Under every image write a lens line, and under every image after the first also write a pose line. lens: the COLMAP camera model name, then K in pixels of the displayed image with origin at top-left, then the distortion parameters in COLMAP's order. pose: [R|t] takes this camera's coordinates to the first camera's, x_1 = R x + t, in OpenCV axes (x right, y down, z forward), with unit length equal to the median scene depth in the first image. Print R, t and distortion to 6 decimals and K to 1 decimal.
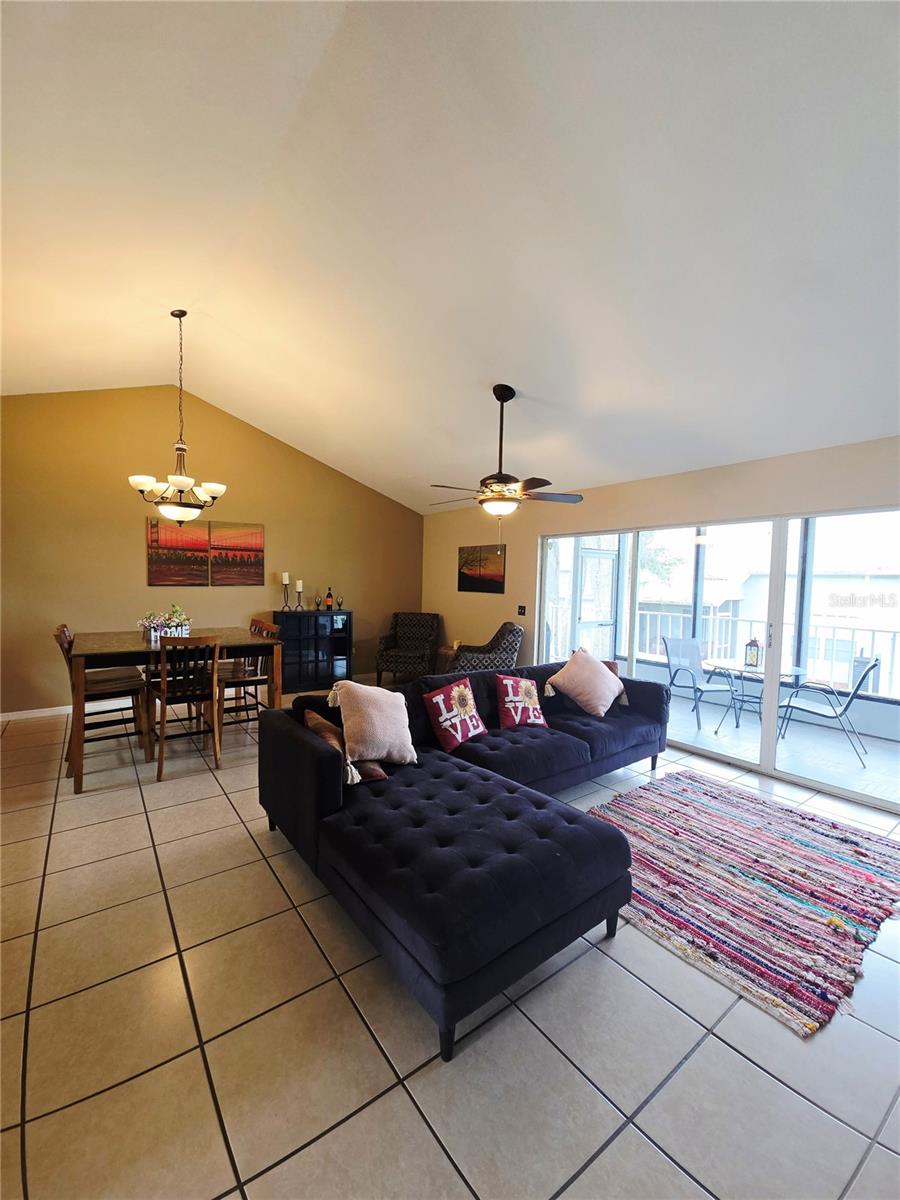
lens RADIAL K [[487.7, 0, 447.3], [0, 487.7, 603.4], [0, 0, 1]] dist [0.001326, 0.000222]
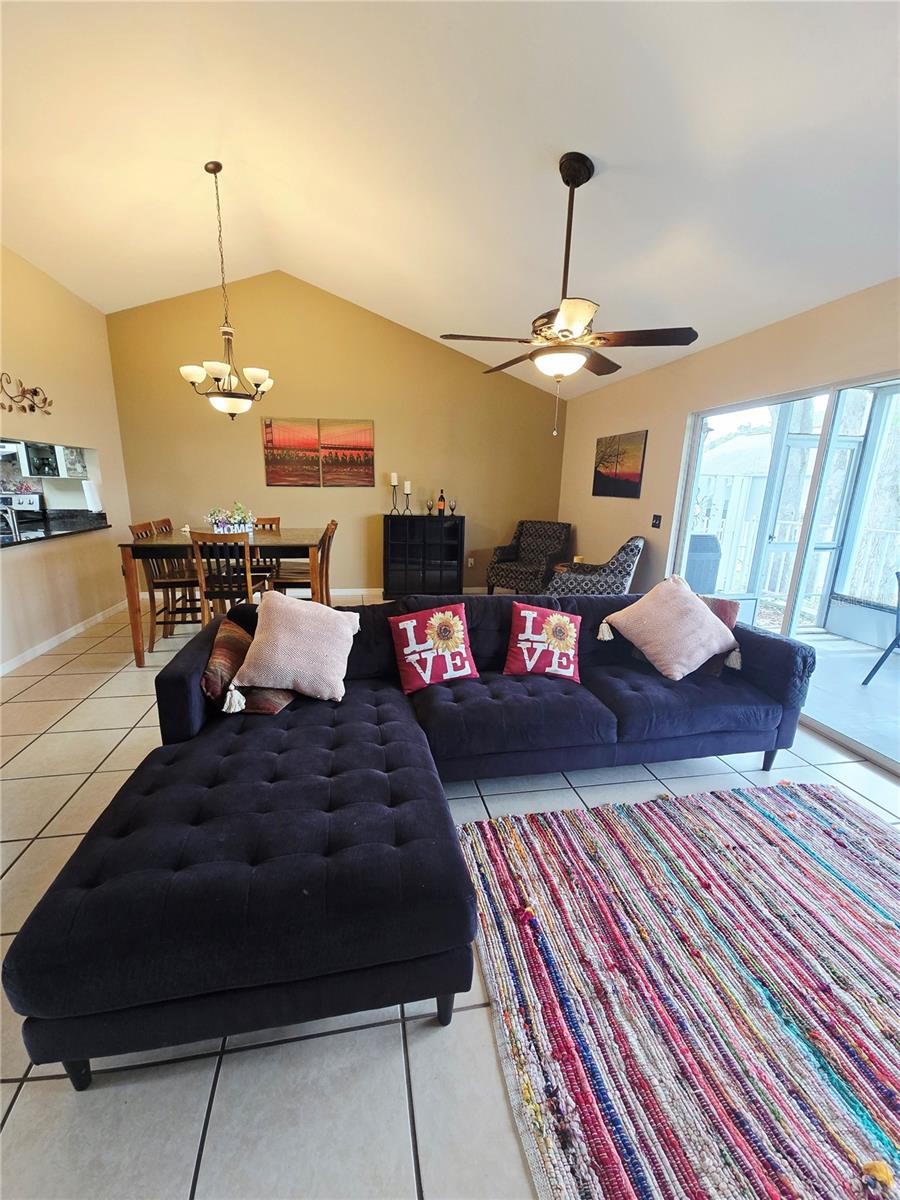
lens RADIAL K [[488.6, 0, 445.7], [0, 488.6, 606.2], [0, 0, 1]] dist [-0.002481, -0.000612]
pose [[0.899115, 0.105359, -0.424844, 0.305536], [-0.025047, 0.981393, 0.190371, 0.012020], [0.436996, -0.160524, 0.885023, 0.281780]]
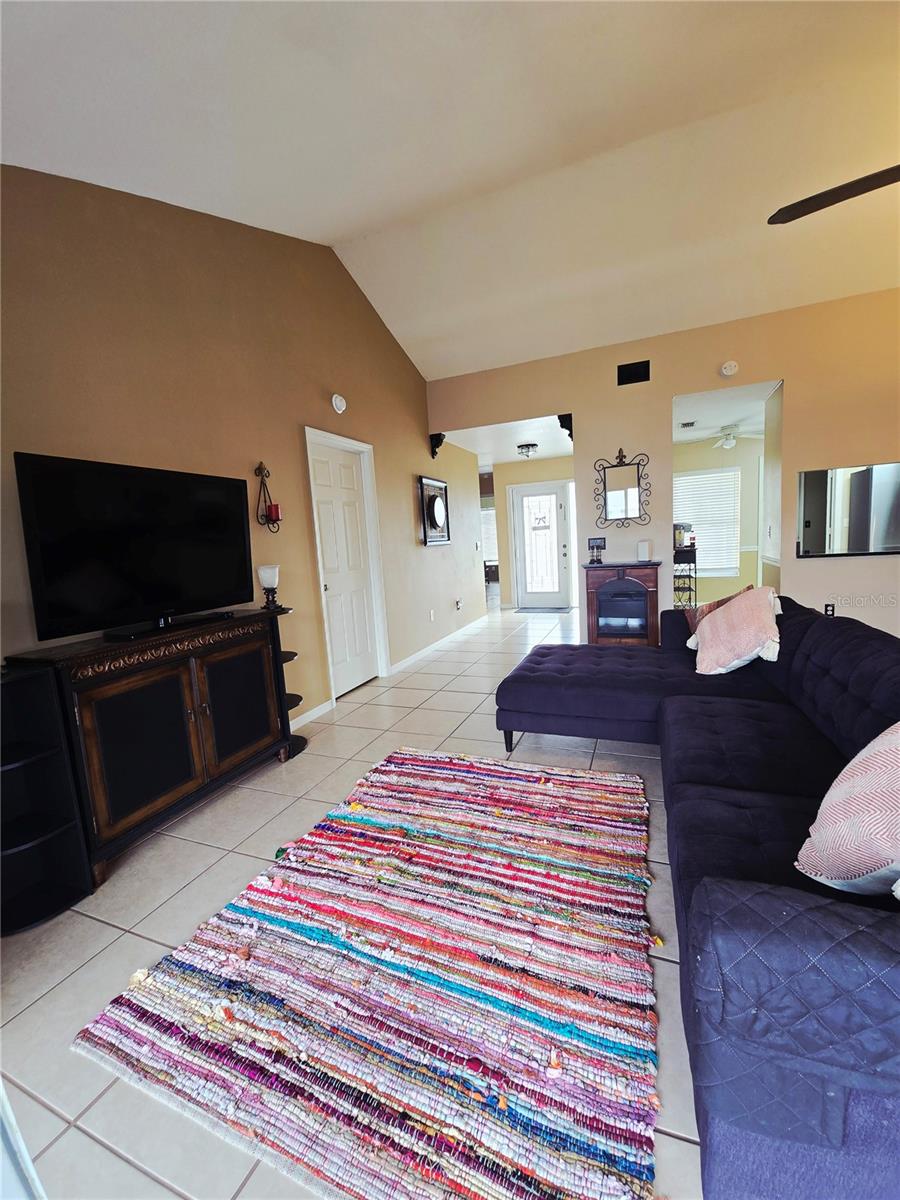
lens RADIAL K [[488.6, 0, 445.7], [0, 488.6, 606.2], [0, 0, 1]] dist [-0.002481, -0.000612]
pose [[-0.857680, 0.097532, -0.504849, 0.643632], [0.016337, 0.986519, 0.162831, 0.015398], [0.513924, 0.131409, -0.847711, 1.123221]]
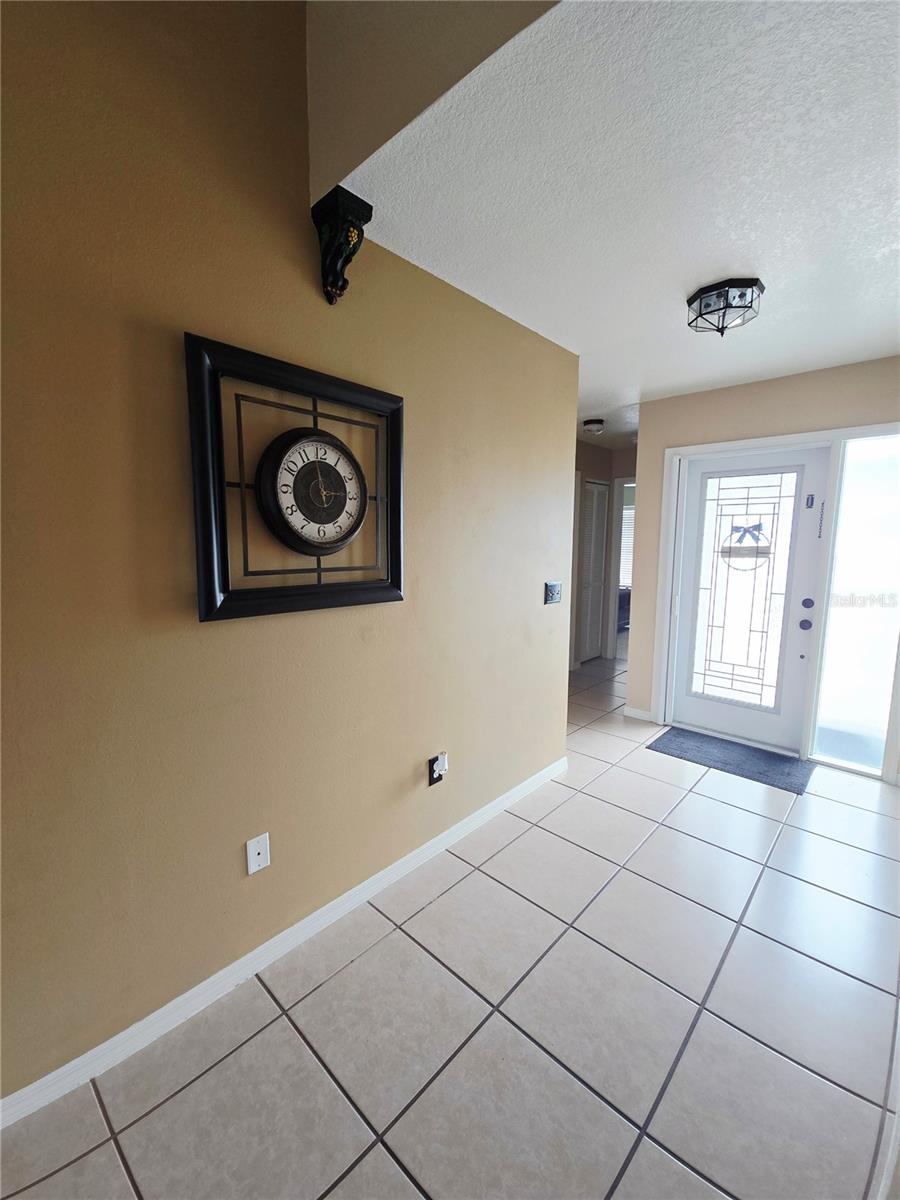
lens RADIAL K [[483.1, 0, 441.2], [0, 483.1, 604.5], [0, 0, 1]] dist [0.001134, -0.010279]
pose [[-0.986157, -0.007563, -0.165641, -0.172508], [-0.036576, 0.984274, 0.172819, -0.005844], [0.161729, 0.176485, -0.970926, 0.220679]]
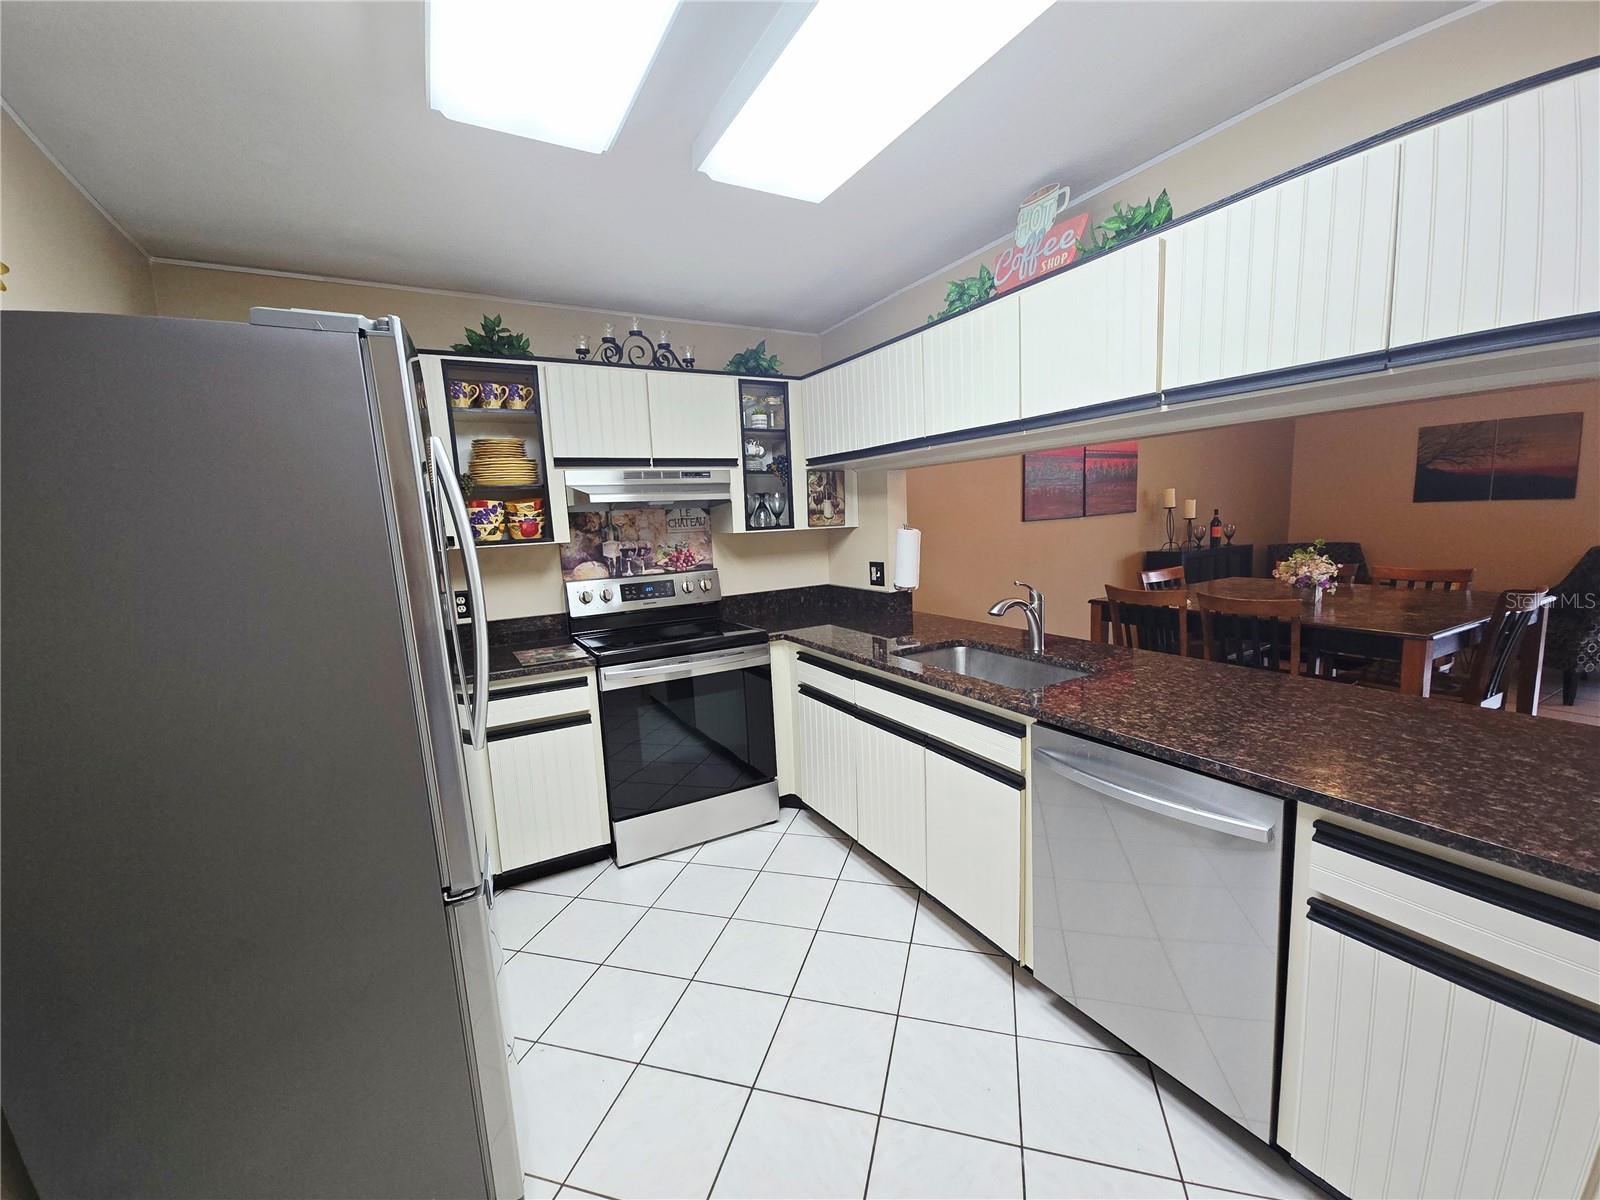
lens RADIAL K [[644.1, 0, 772.3], [0, 644.1, 617.6], [0, 0, 1]] dist [0.001134, -0.010279]
pose [[0.985030, -0.047021, -0.165846, -1.165977], [0.064141, 0.992975, 0.099432, -0.023669], [0.160005, -0.108581, 0.981126, 0.162203]]
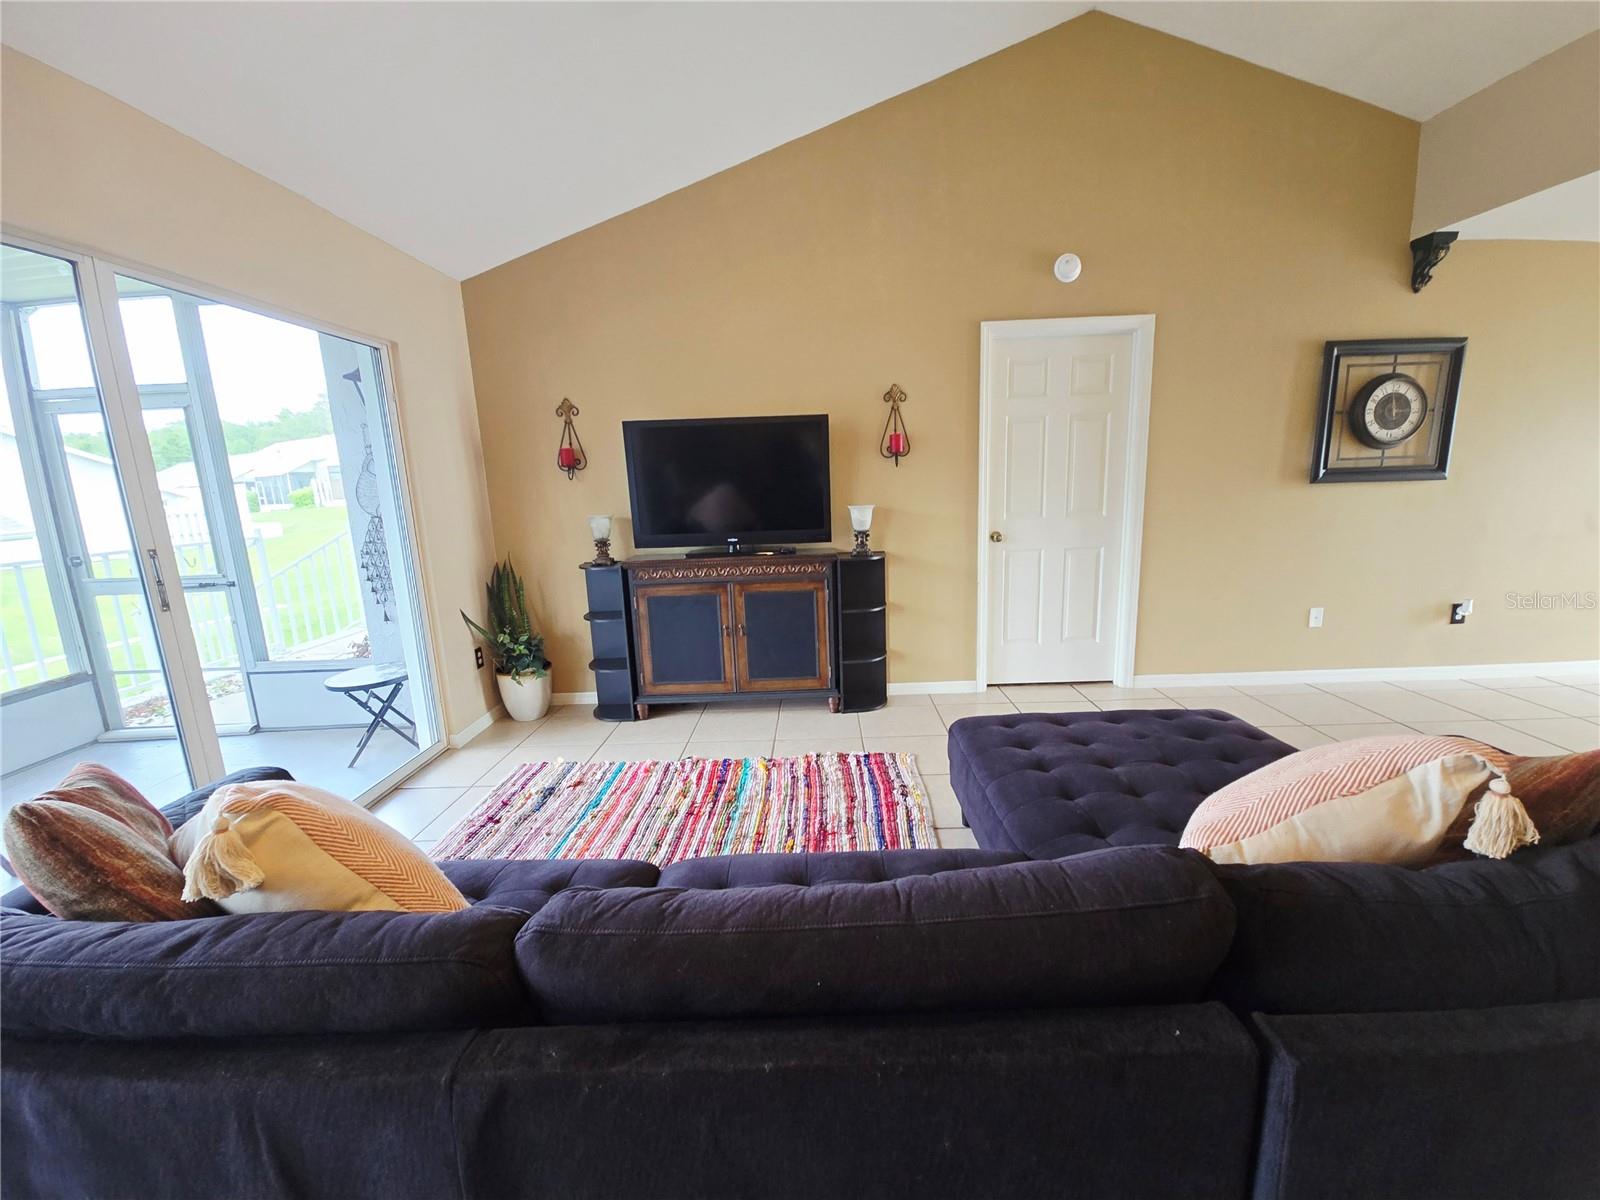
lens RADIAL K [[651.4, 0, 808.8], [0, 651.4, 607.5], [0, 0, 1]] dist [-0.002481, -0.000612]
pose [[-0.791864, -0.113044, 0.600144, -0.063566], [0.046589, 0.968673, 0.243932, -0.018139], [-0.608918, 0.221121, -0.761790, 1.109278]]
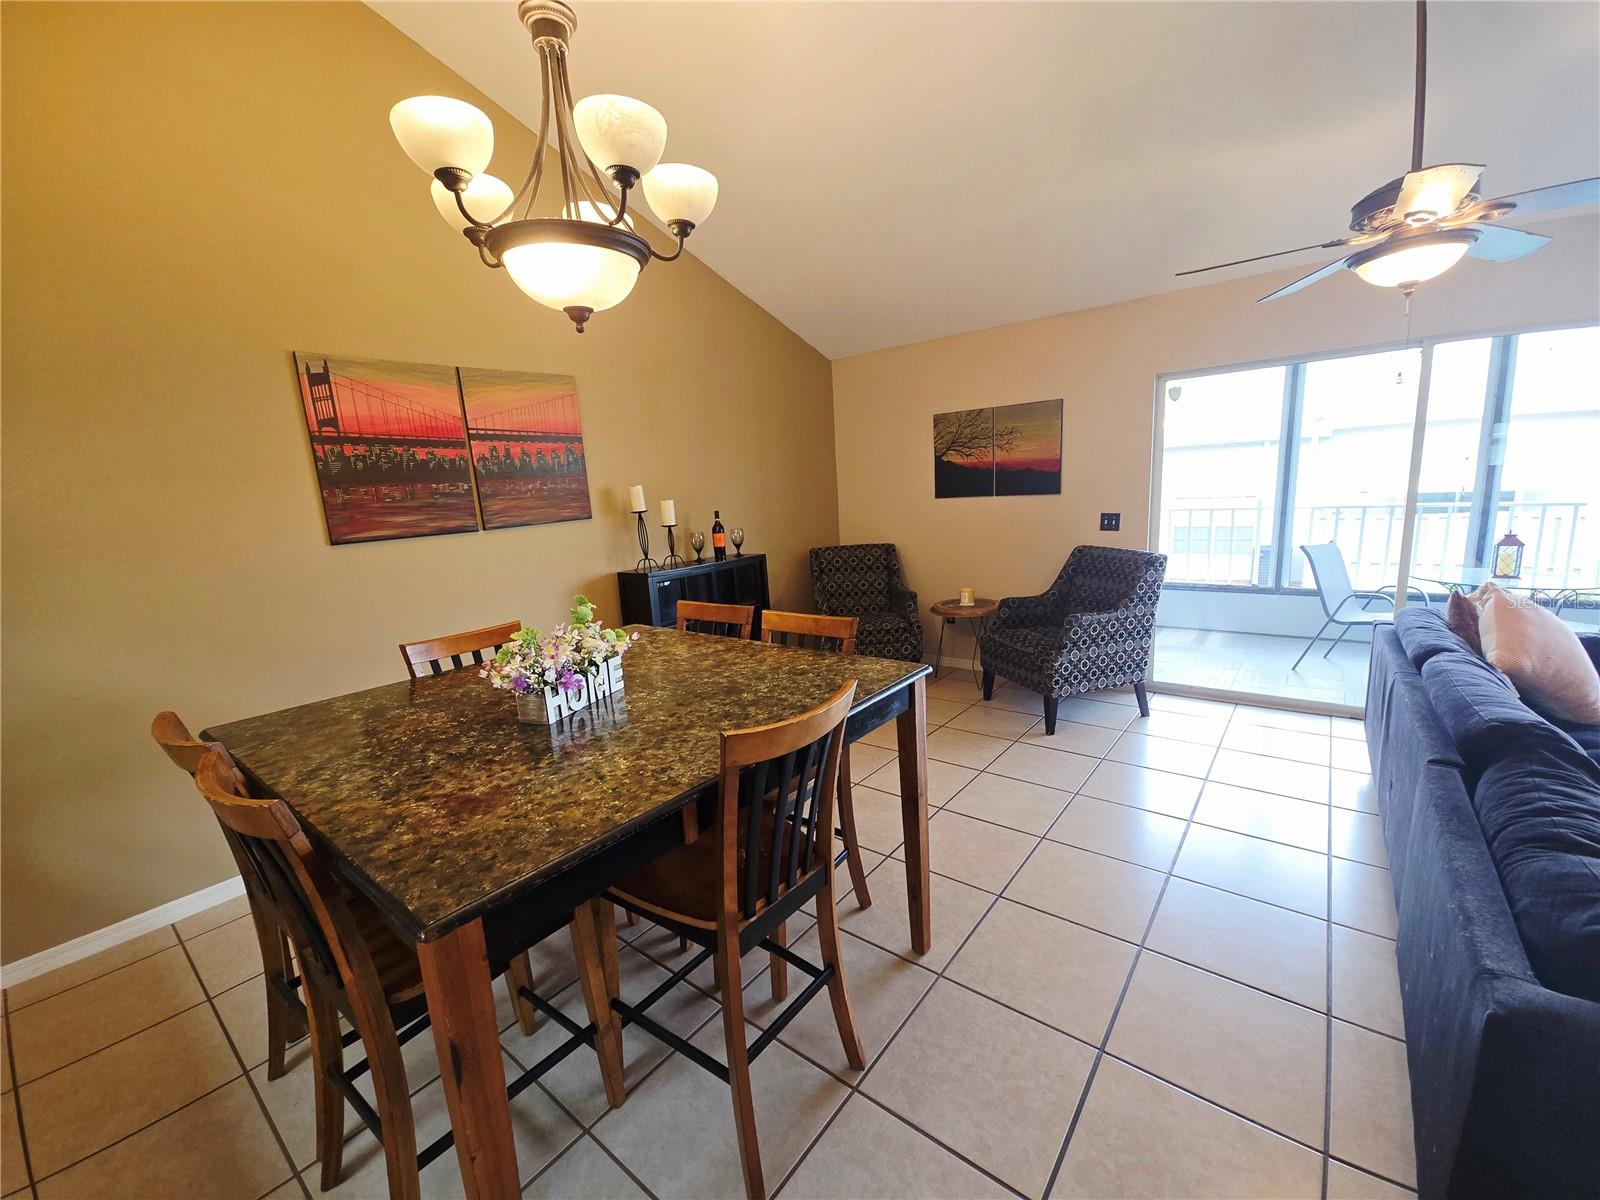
lens RADIAL K [[650.3, 0, 807.0], [0, 650.3, 607.7], [0, 0, 1]] dist [0.001326, 0.000222]
pose [[0.961509, -0.123462, 0.245472, -0.566609], [0.089788, 0.985501, 0.143968, -0.040649], [-0.259687, -0.116386, 0.958654, 0.608708]]
